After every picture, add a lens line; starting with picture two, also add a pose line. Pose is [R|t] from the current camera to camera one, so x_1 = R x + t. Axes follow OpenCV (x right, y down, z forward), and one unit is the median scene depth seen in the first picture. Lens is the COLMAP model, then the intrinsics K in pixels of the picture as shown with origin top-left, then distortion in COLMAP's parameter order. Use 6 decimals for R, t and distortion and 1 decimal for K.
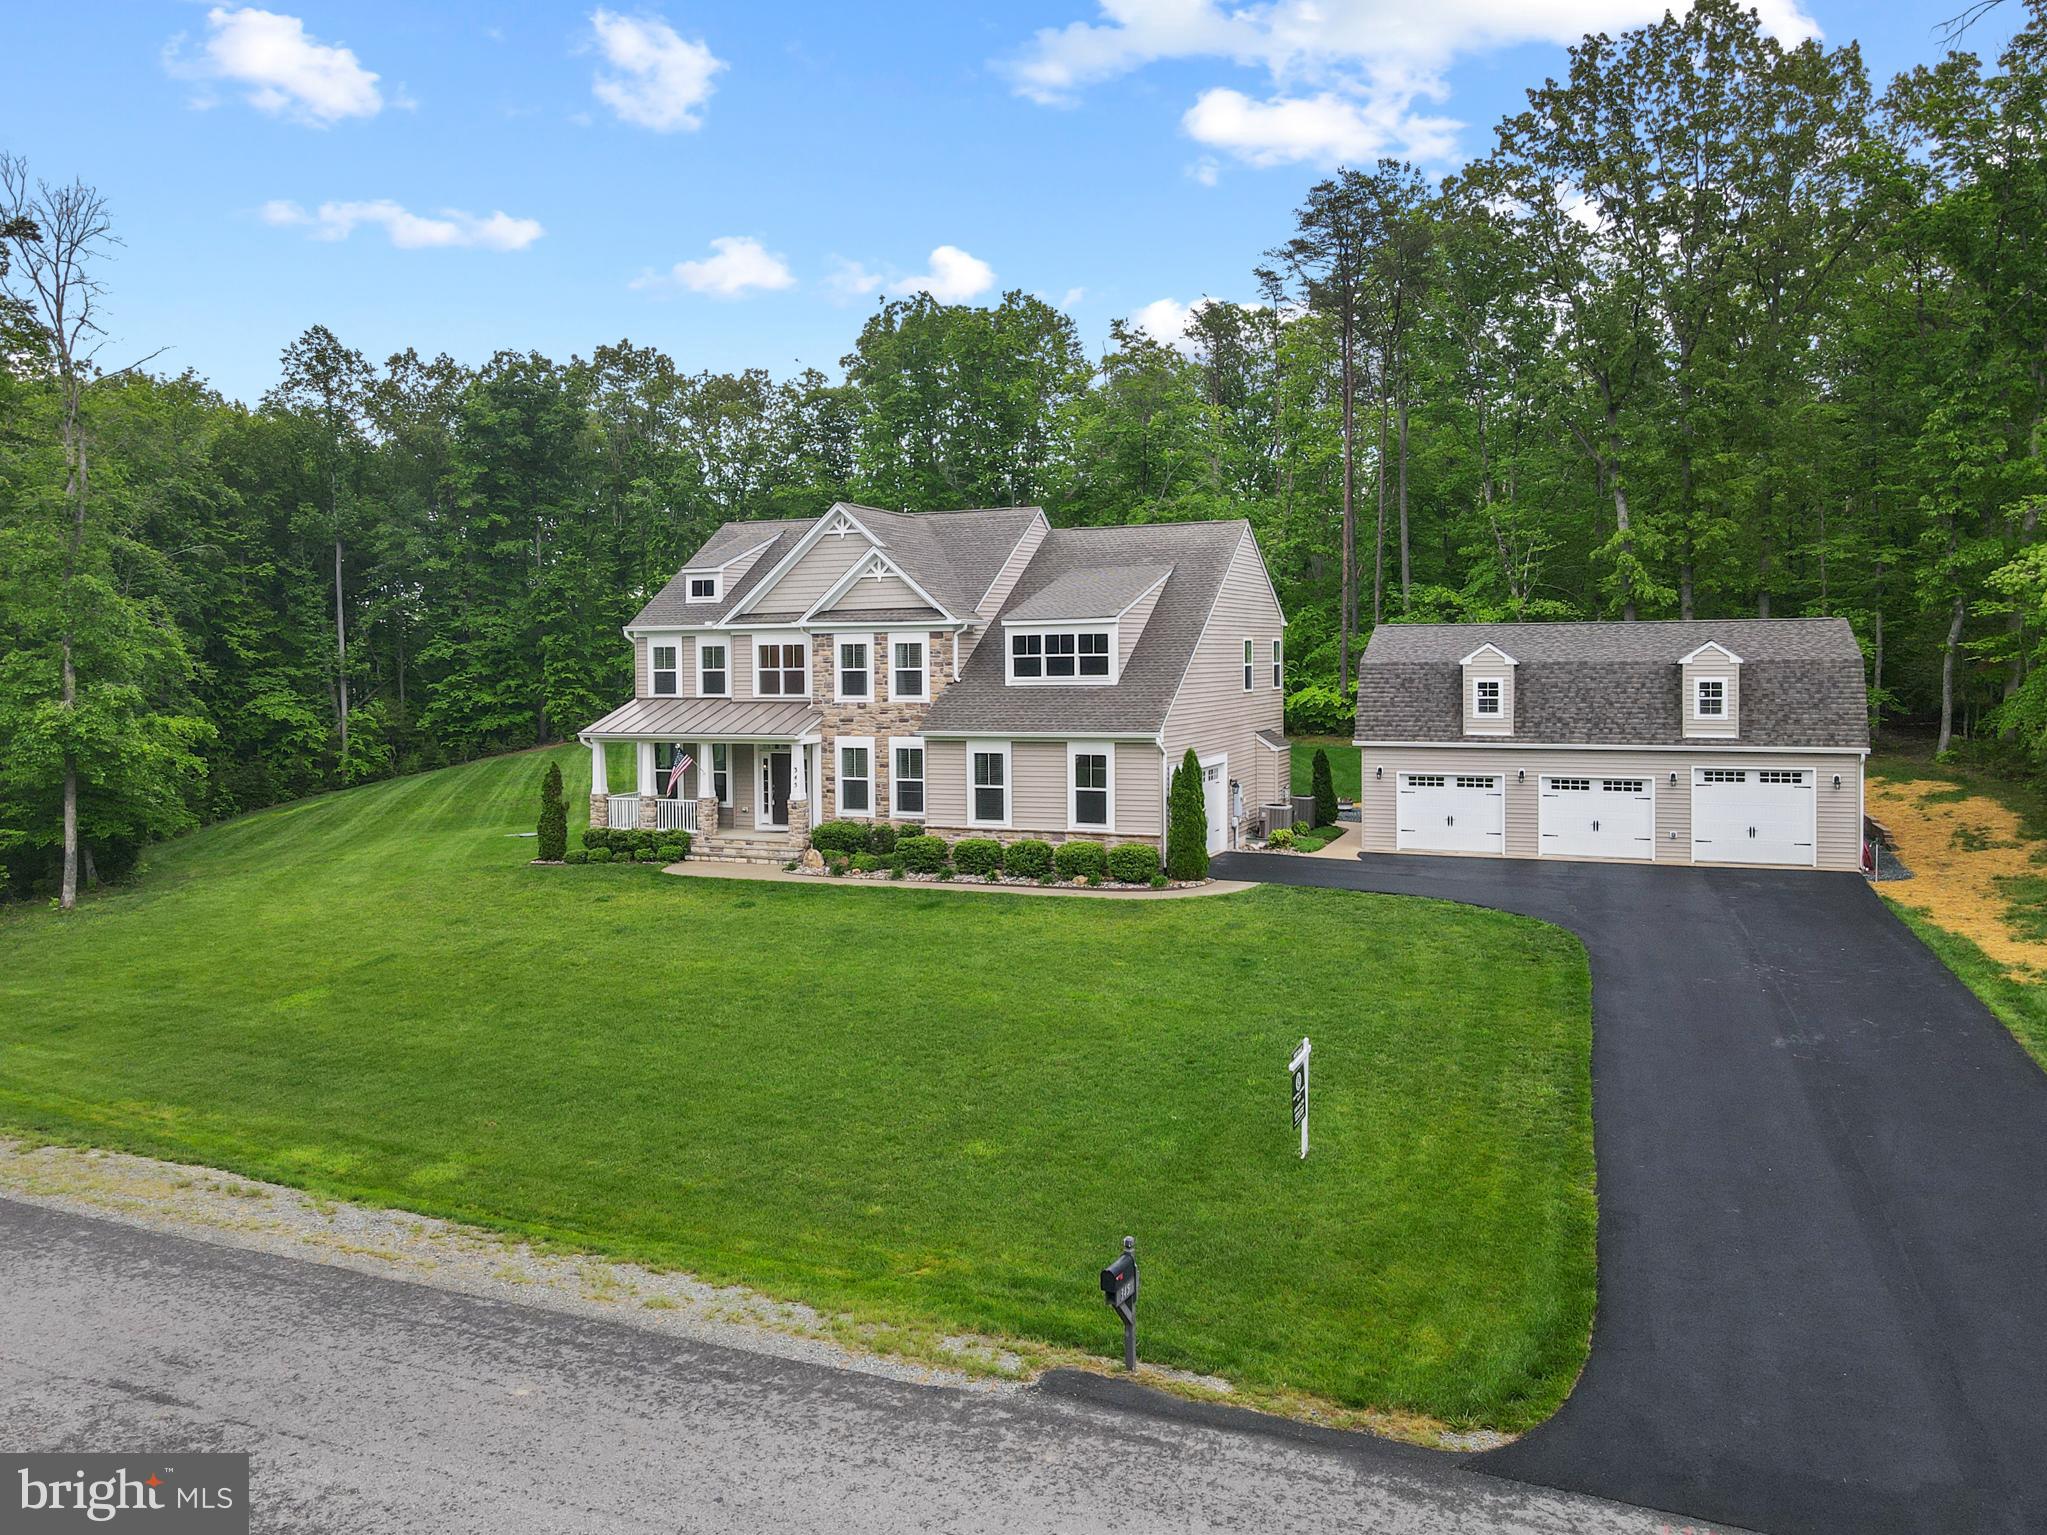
lens RADIAL K [[1528.3, 0, 1031.9], [0, 1528.3, 711.5], [0, 0, 1]] dist [0.023780, -0.000652]
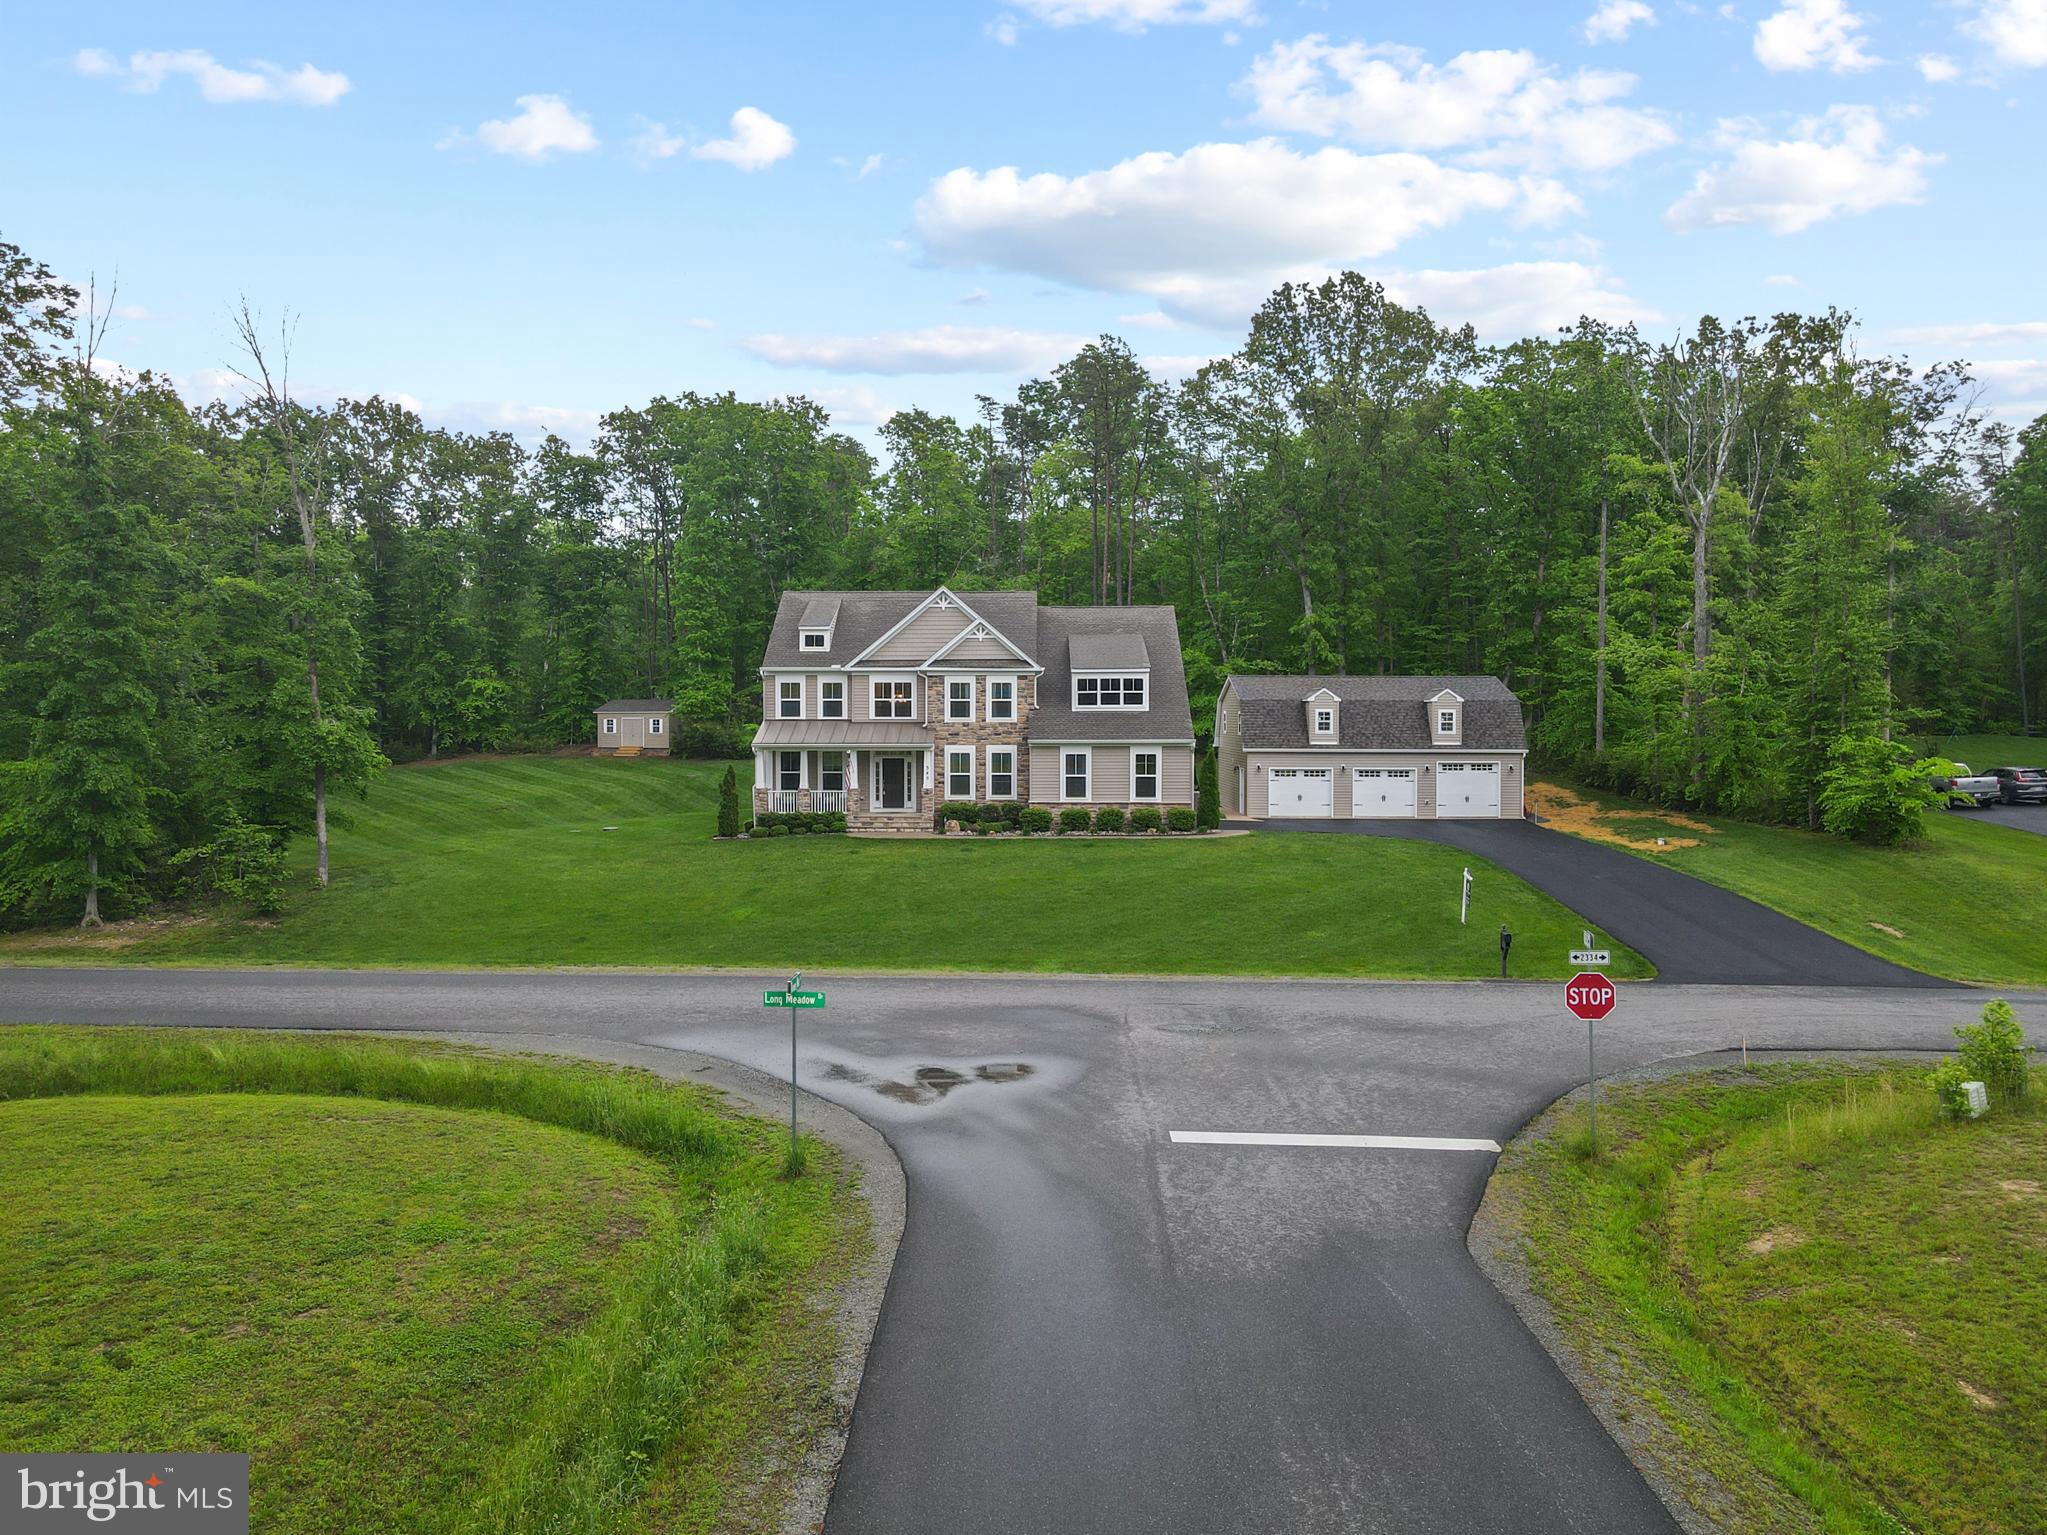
lens RADIAL K [[1511.9, 0, 1023.5], [0, 1511.9, 767.5], [0, 0, 1]] dist [0.014445, 0.004273]
pose [[0.925745, -0.006150, 0.378099, -0.614666], [0.003682, 0.999967, 0.007250, 0.027511], [-0.378131, -0.005320, 0.925737, -0.377298]]
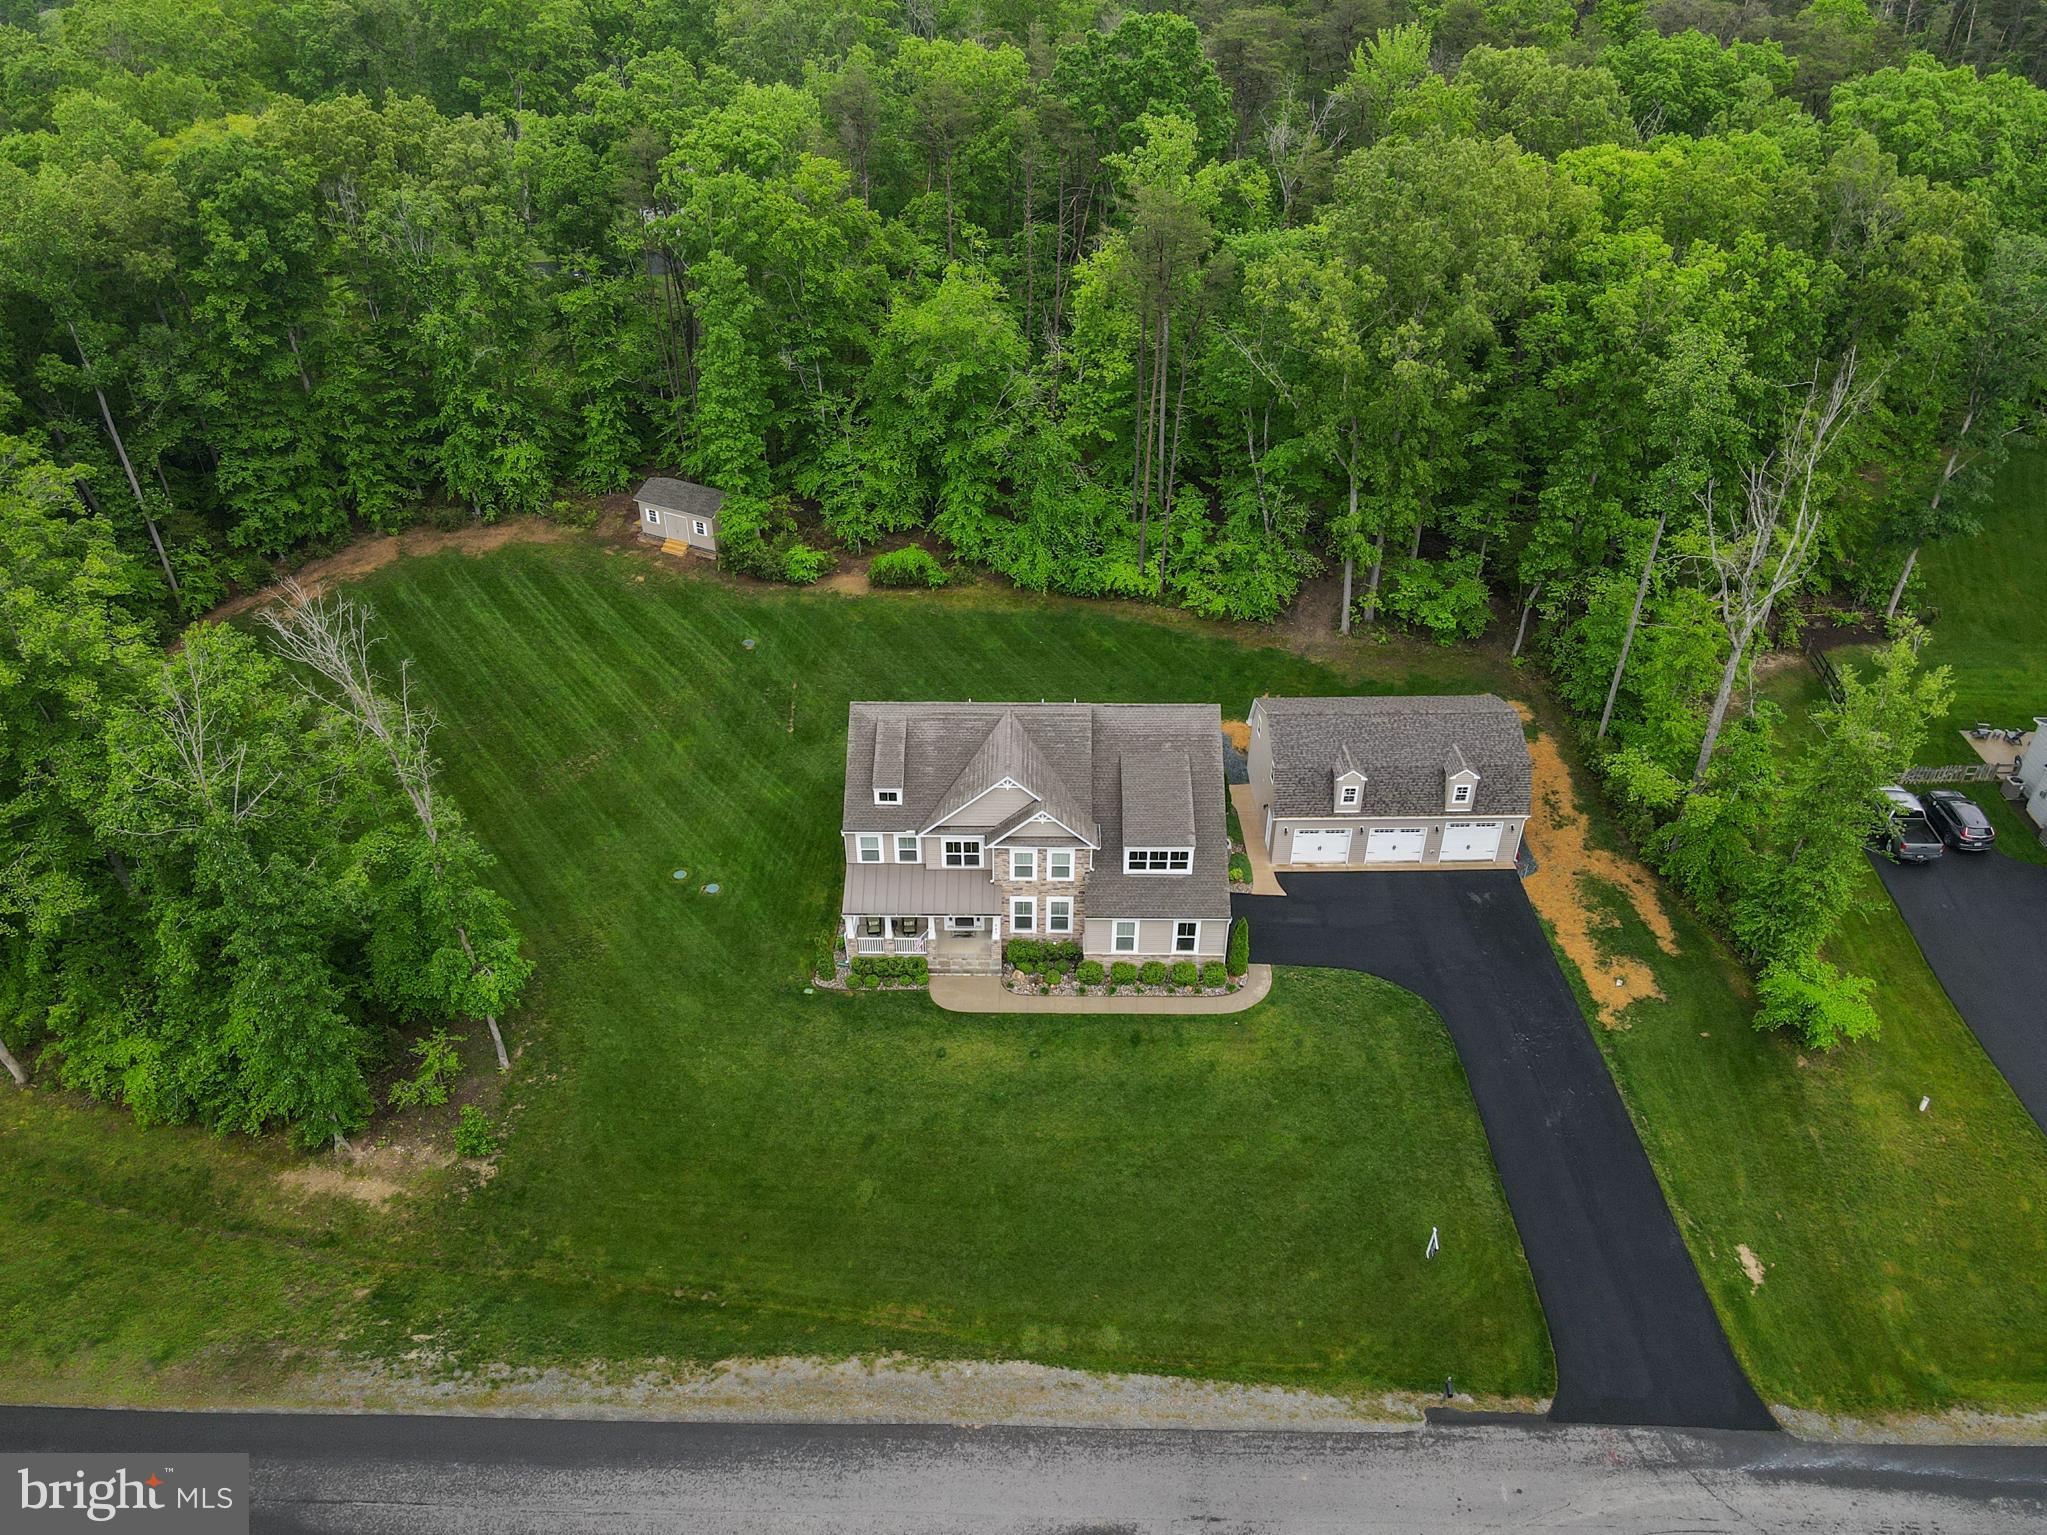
lens RADIAL K [[1498.3, 0, 1023.5], [0, 1498.3, 767.5], [0, 0, 1]] dist [0.005629, 0.005344]
pose [[0.925403, -0.207475, 0.317150, -0.609762], [0.001546, 0.838900, 0.544283, -0.999660], [-0.378982, -0.503191, 0.776641, -0.203772]]
